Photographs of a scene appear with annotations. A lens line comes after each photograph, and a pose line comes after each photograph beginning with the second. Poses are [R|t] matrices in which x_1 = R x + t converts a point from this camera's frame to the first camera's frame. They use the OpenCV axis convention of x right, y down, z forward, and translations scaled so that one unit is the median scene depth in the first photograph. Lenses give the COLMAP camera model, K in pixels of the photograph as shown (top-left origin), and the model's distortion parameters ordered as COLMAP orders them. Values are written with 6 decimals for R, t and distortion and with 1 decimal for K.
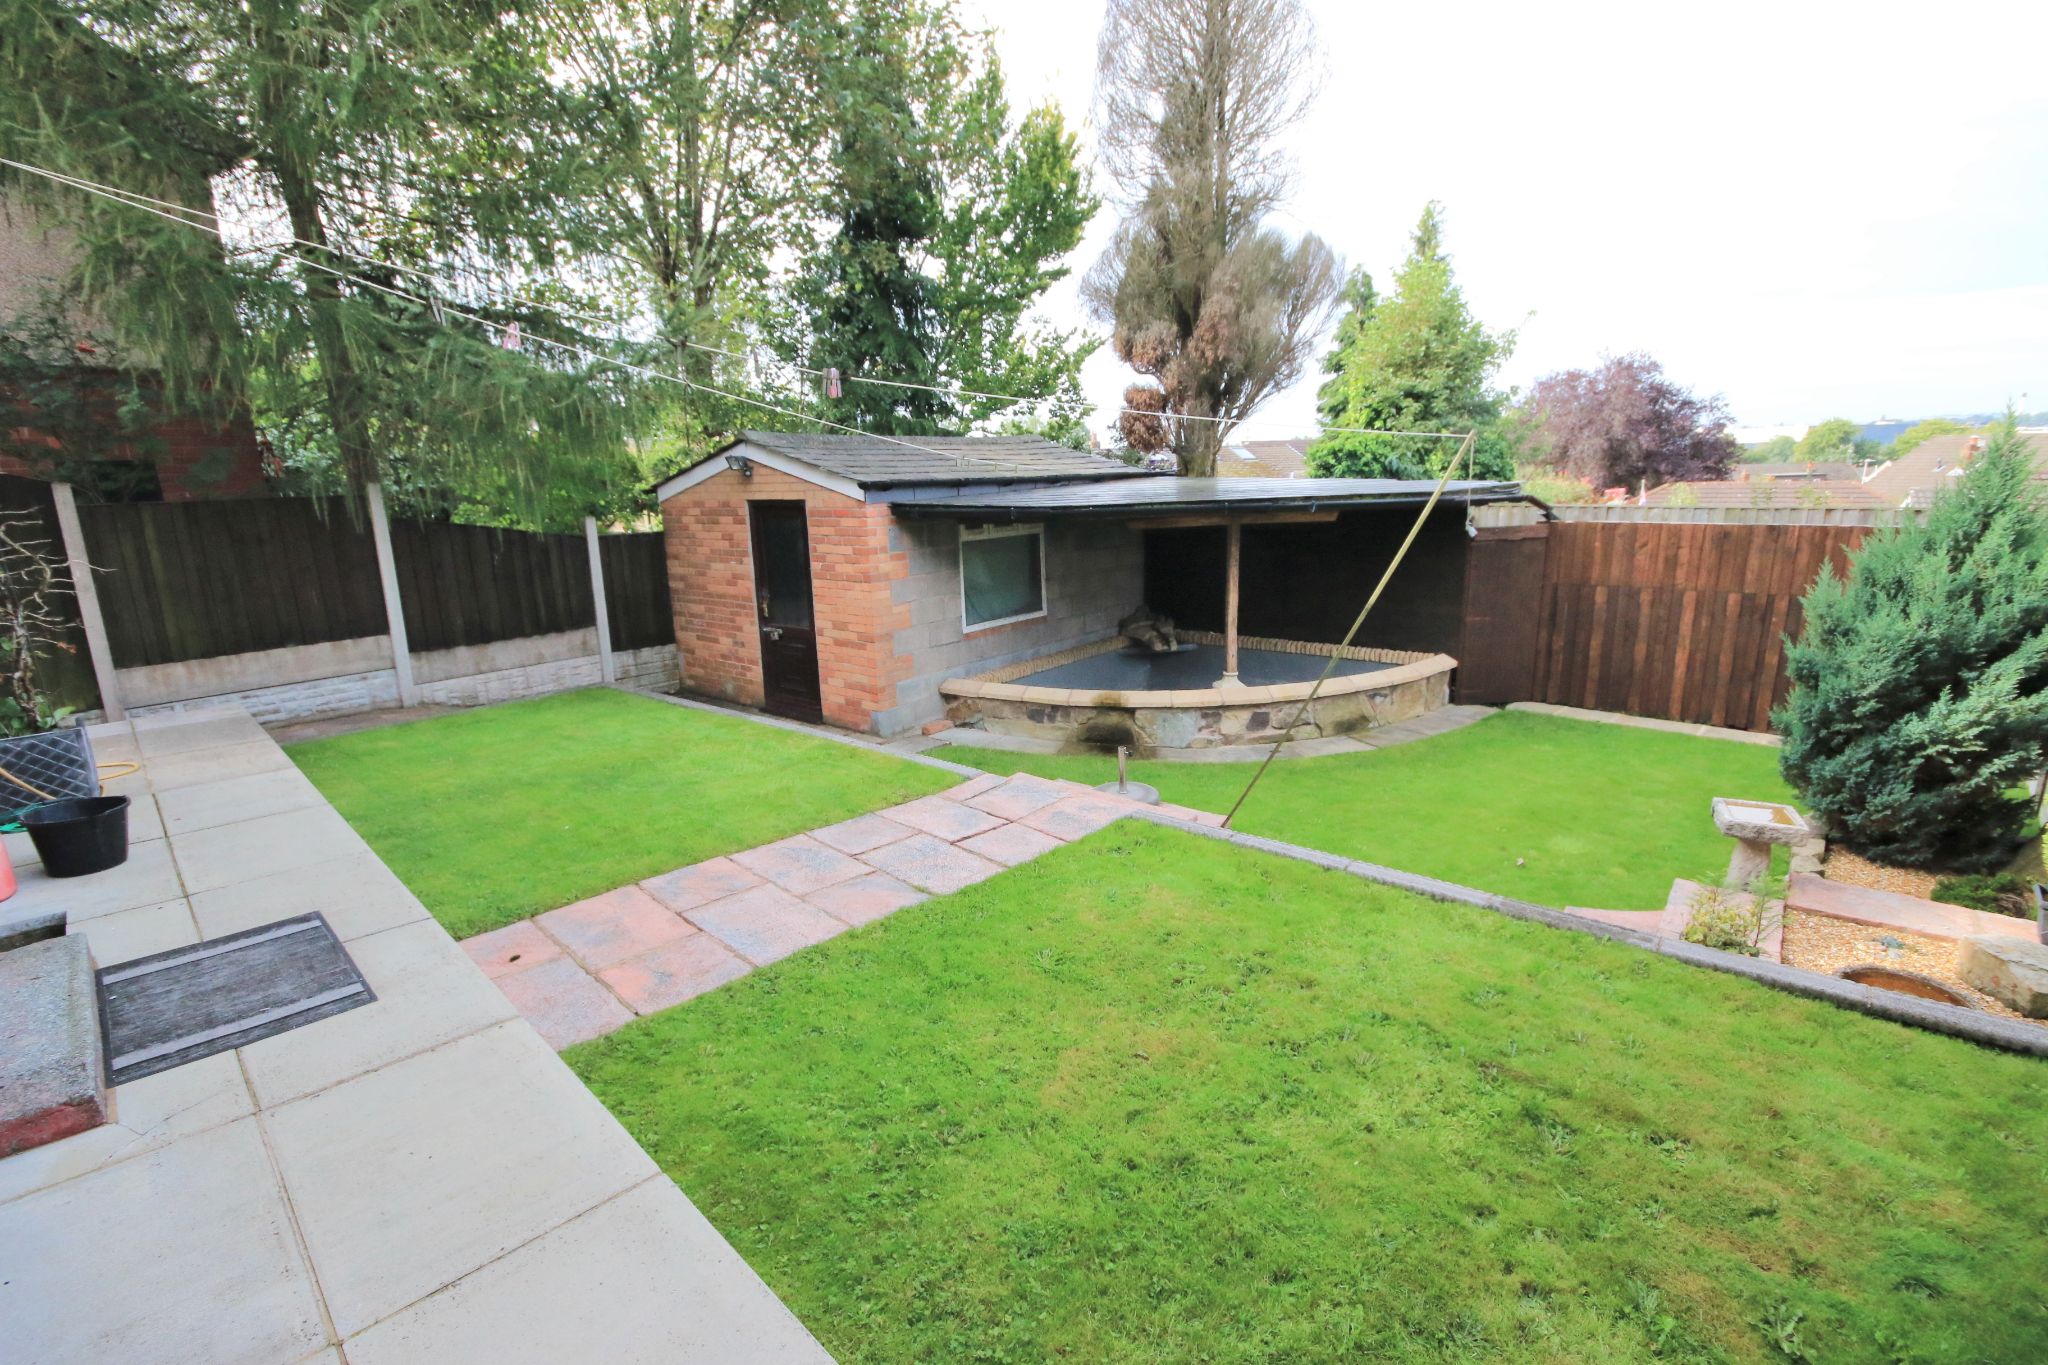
lens RADIAL K [[922.3, 0, 1026.1], [0, 922.3, 693.1], [0, 0, 1]] dist [-0.004702, -0.000553]
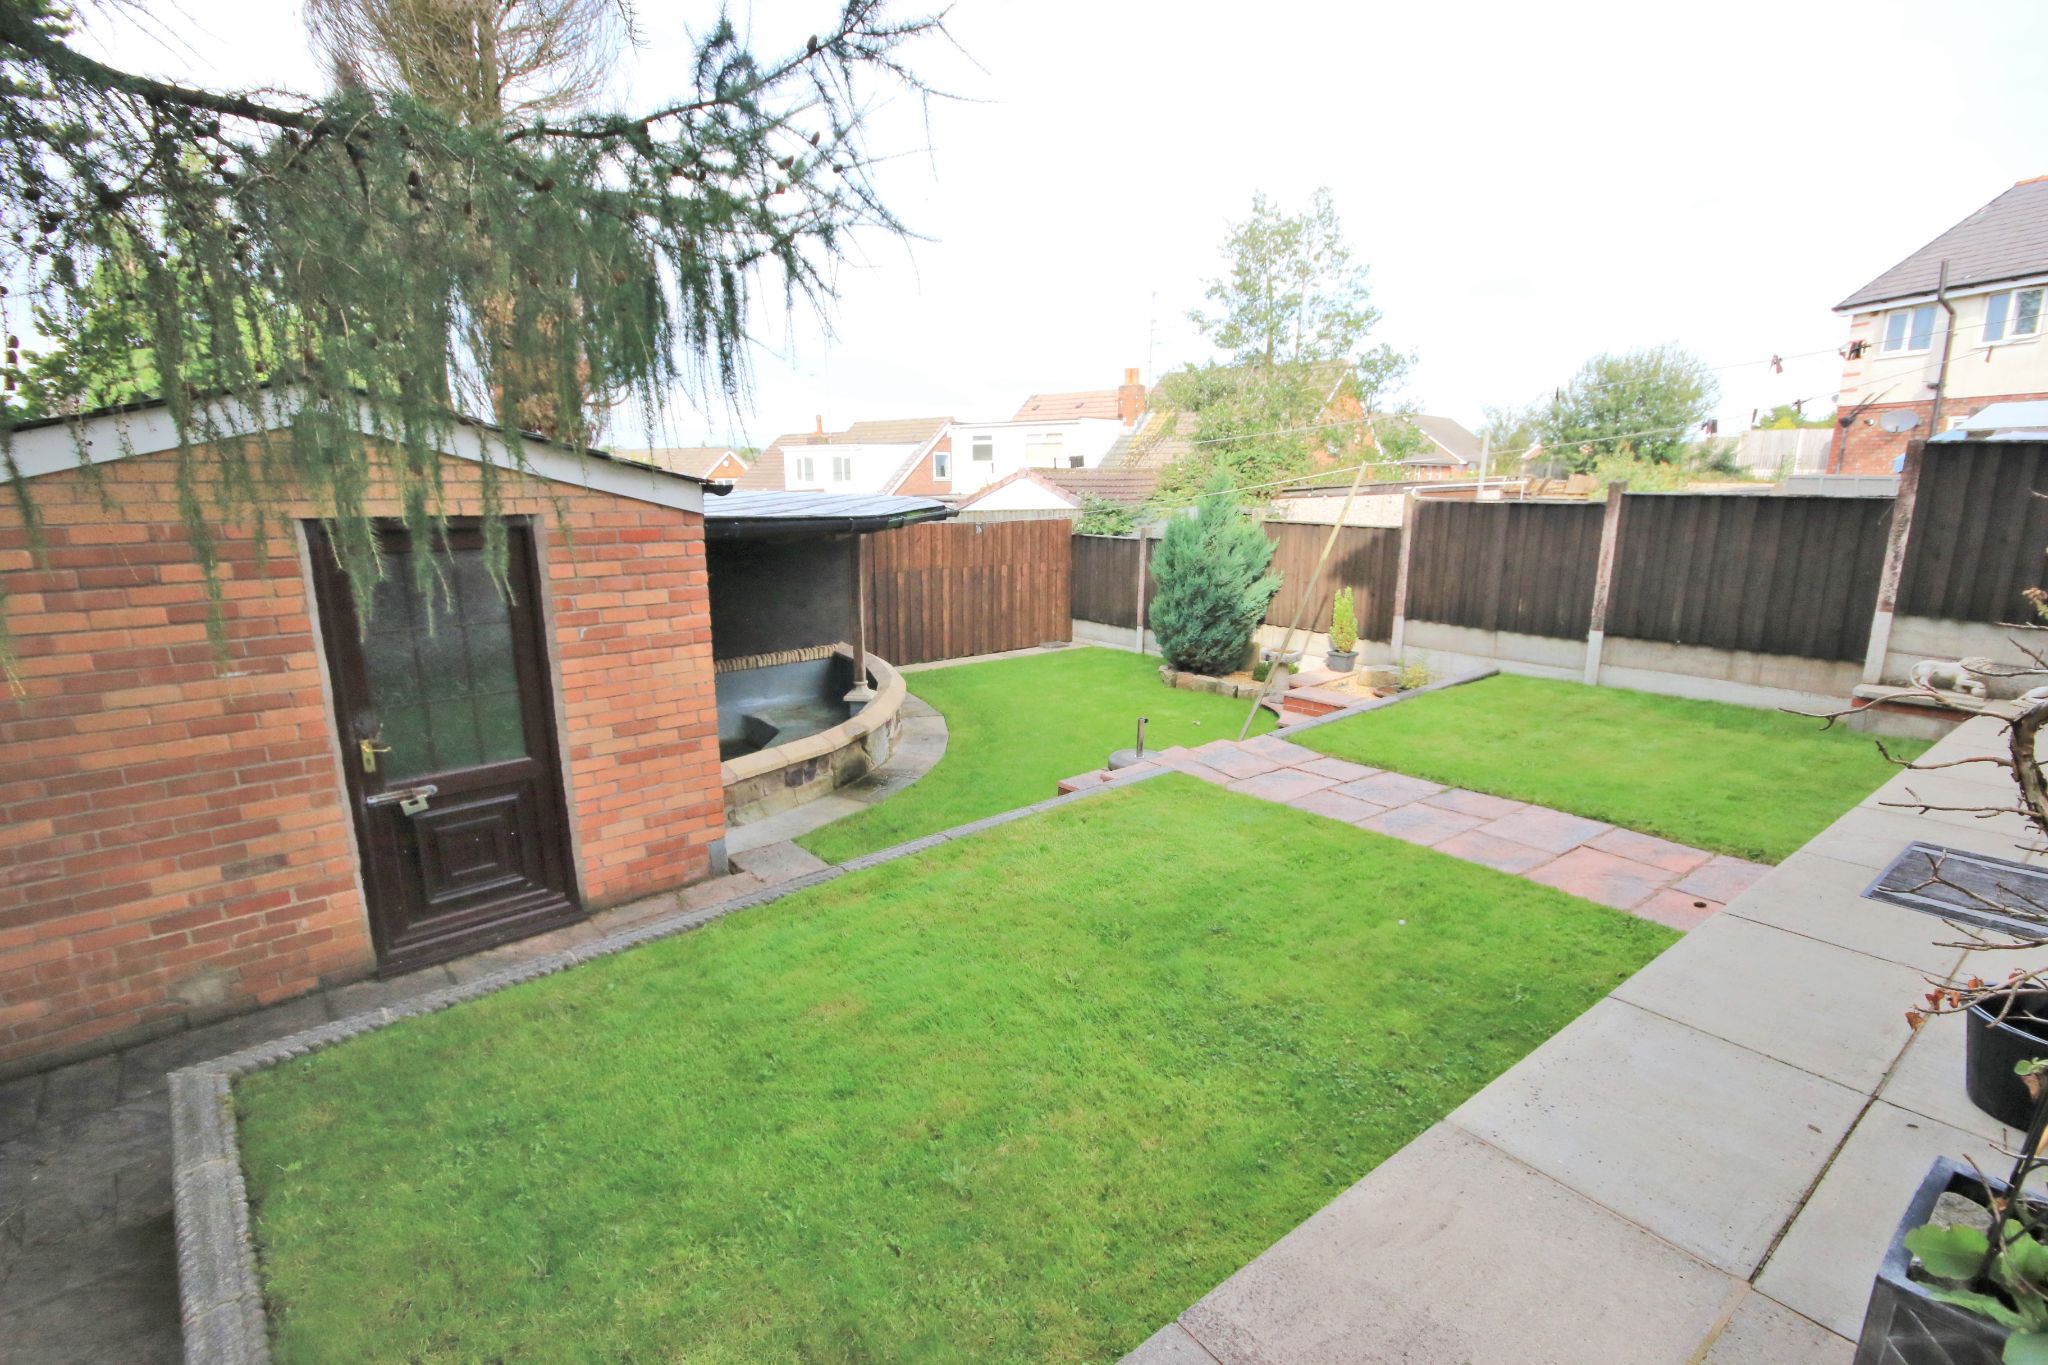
lens RADIAL K [[922.3, 0, 1026.1], [0, 922.3, 693.1], [0, 0, 1]] dist [-0.004702, -0.000553]
pose [[0.165340, -0.200552, 0.965630, -0.727976], [0.225881, 0.960780, 0.160868, -0.133376], [-0.960021, 0.191519, 0.204156, 0.644329]]
